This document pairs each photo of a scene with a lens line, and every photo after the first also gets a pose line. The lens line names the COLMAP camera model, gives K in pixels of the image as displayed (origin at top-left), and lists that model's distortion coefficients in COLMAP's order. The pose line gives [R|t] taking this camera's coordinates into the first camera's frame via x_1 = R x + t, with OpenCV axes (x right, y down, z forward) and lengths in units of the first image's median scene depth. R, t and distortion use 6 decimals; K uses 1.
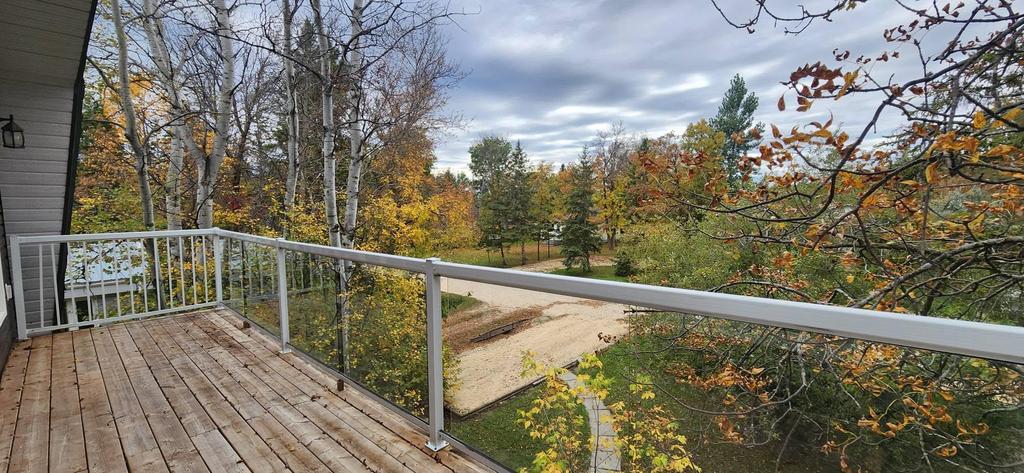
lens RADIAL K [[414.8, 0, 512.8], [0, 414.8, 238.0], [0, 0, 1]] dist [0.000855, 0.000177]
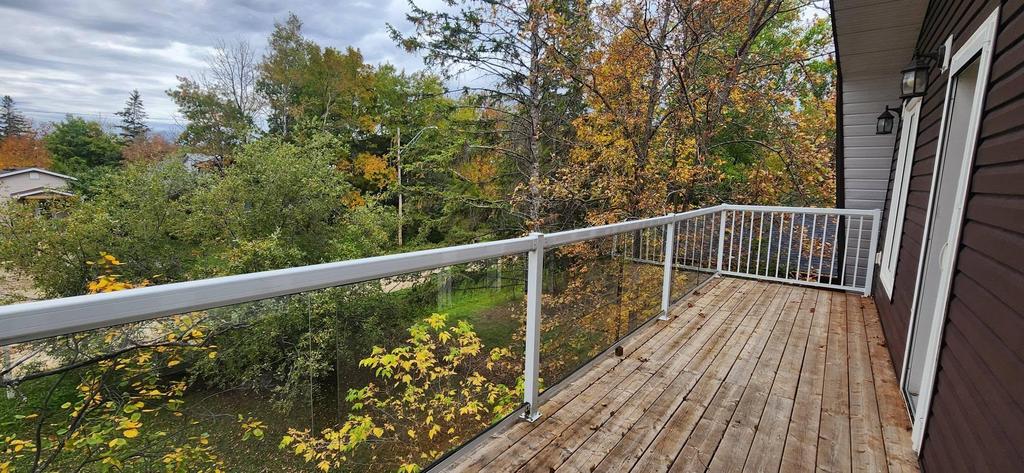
lens RADIAL K [[414.8, 0, 511.9], [0, 414.8, 236.4], [0, 0, 1]] dist [0.000855, 0.000177]
pose [[-0.067318, -0.135587, 0.988476, -1.565337], [0.049866, 0.989028, 0.139058, -0.118780], [-0.996485, 0.058652, -0.059818, 1.452761]]
